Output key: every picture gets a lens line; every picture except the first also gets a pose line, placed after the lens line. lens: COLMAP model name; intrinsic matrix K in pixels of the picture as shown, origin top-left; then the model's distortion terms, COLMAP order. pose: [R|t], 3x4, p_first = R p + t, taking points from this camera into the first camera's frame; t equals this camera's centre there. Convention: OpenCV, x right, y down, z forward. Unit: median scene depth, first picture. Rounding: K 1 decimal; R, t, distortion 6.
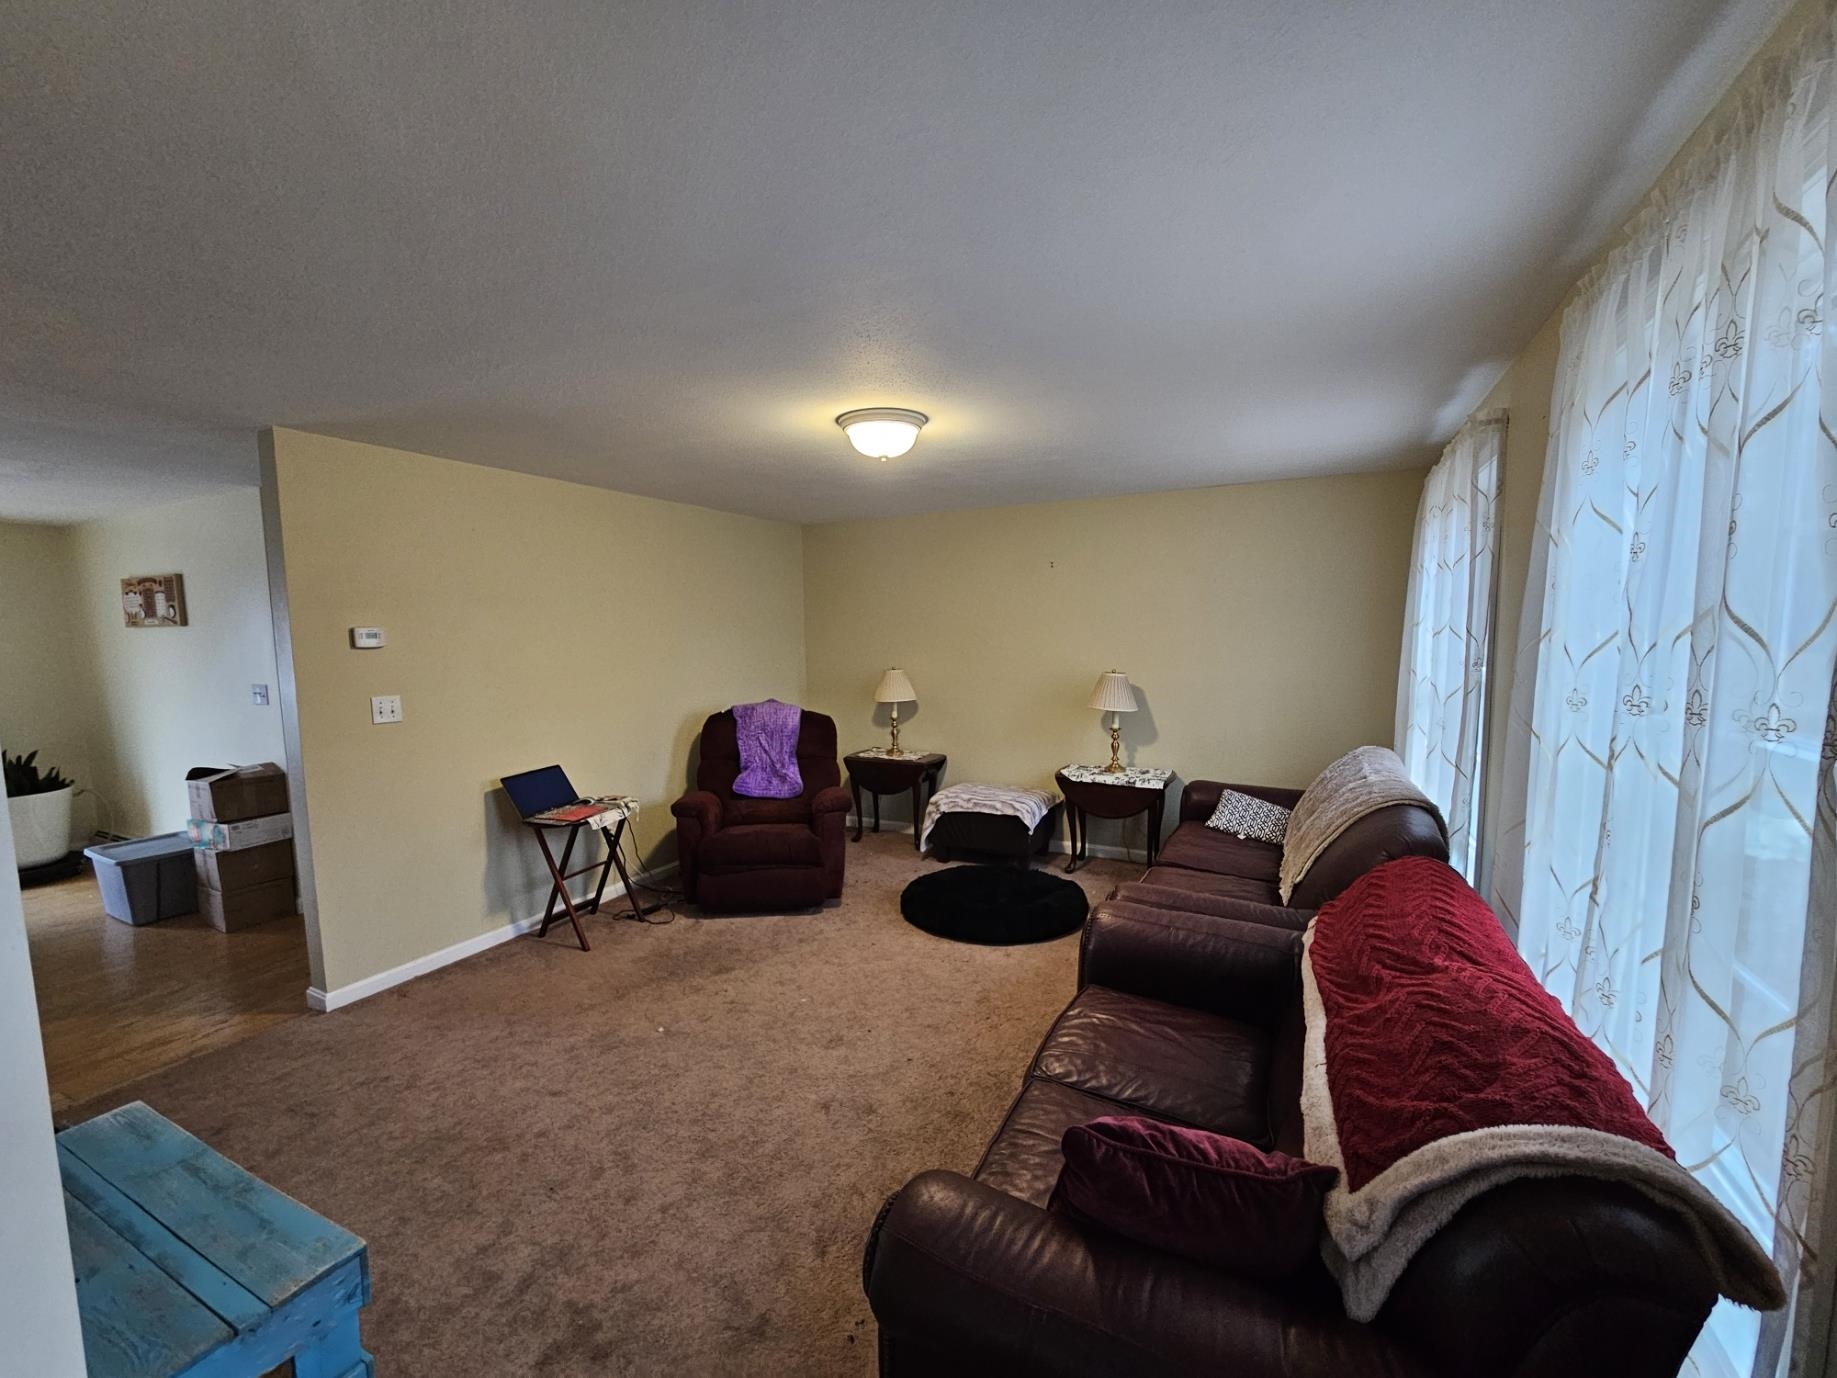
lens RADIAL K [[753.7, 0, 916.8], [0, 753.7, 695.1], [0, 0, 1]] dist [-0.003085, -0.000436]
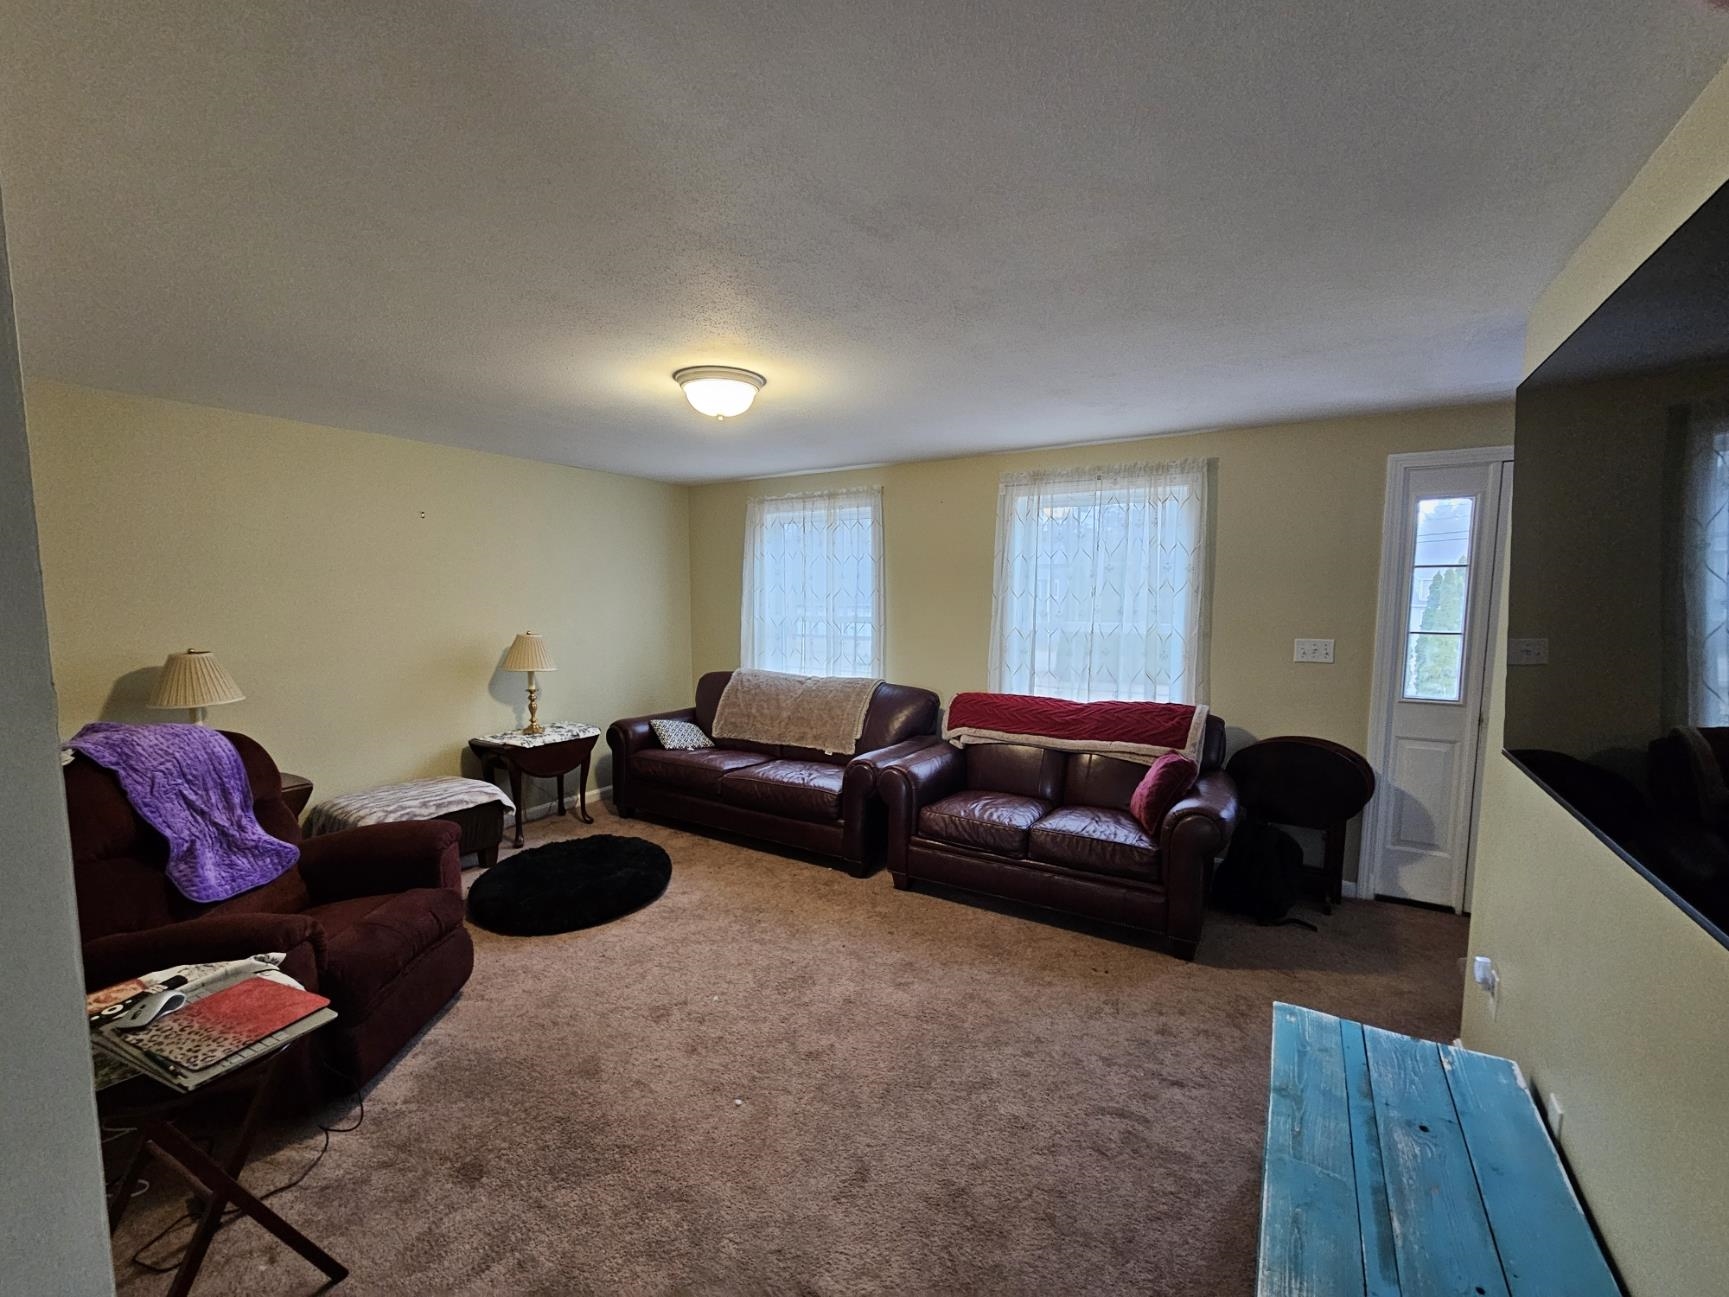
lens RADIAL K [[709.4, 0, 863.6], [0, 709.4, 654.4], [0, 0, 1]] dist [-0.003085, -0.000436]
pose [[0.086902, -0.079358, 0.993051, -0.742105], [0.084097, 0.993848, 0.072063, -0.037741], [-0.992661, 0.077250, 0.093041, 0.565524]]
